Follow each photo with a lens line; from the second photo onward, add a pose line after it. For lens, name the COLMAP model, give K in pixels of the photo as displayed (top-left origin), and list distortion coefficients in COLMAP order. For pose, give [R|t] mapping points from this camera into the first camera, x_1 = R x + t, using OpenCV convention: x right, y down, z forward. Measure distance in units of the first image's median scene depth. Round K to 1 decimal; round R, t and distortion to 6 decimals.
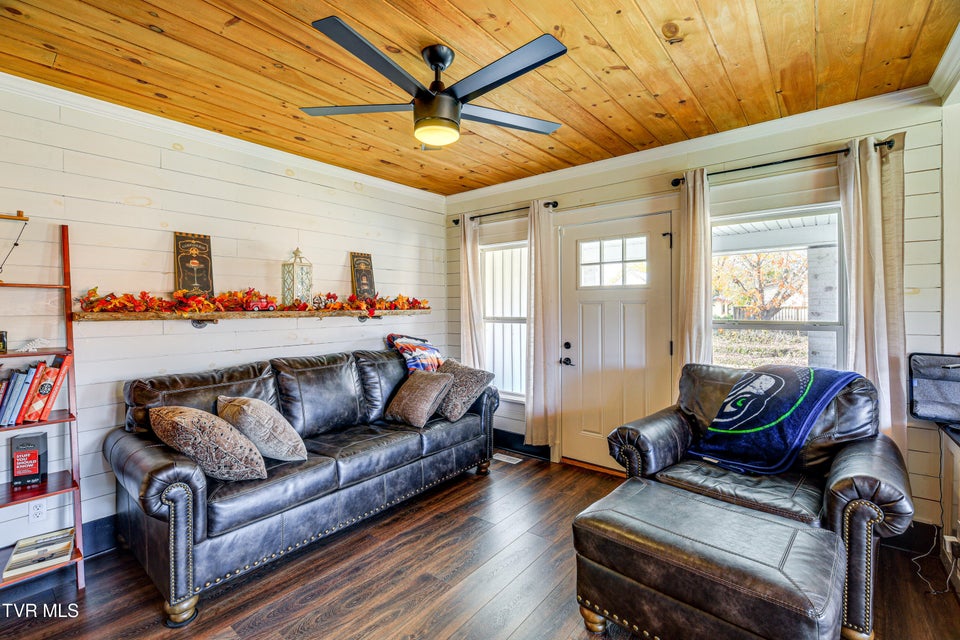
lens RADIAL K [[449.1, 0, 479.7], [0, 449.1, 301.2], [0, 0, 1]] dist [-0.000984, -0.000159]
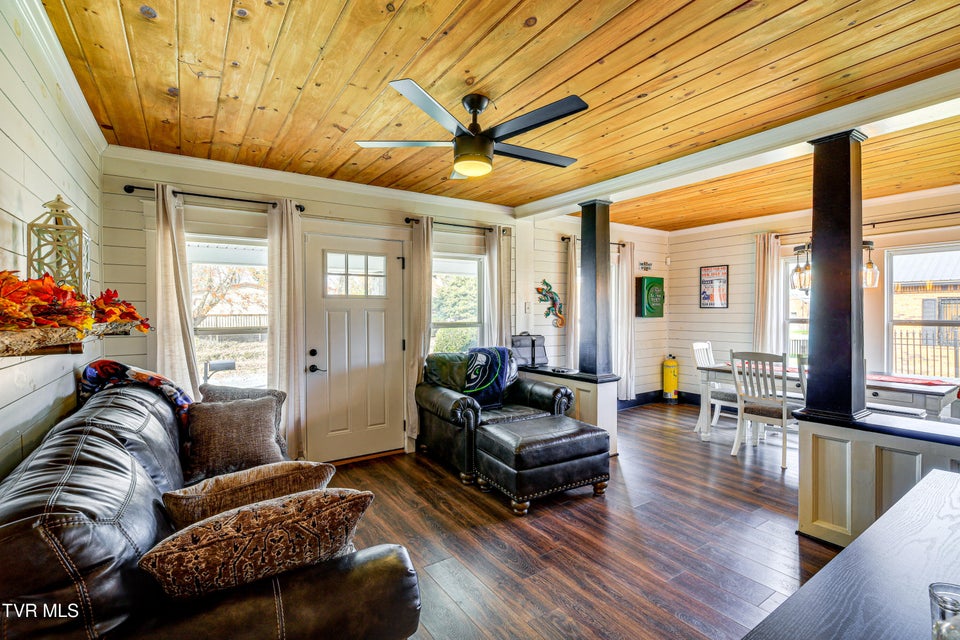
lens RADIAL K [[449.1, 0, 479.7], [0, 449.1, 301.2], [0, 0, 1]] dist [-0.000984, -0.000159]
pose [[0.243740, 0.022415, 0.969581, -0.728741], [-0.004592, 0.999748, -0.021958, 0.004086], [-0.969830, 0.000899, 0.243782, 0.423876]]
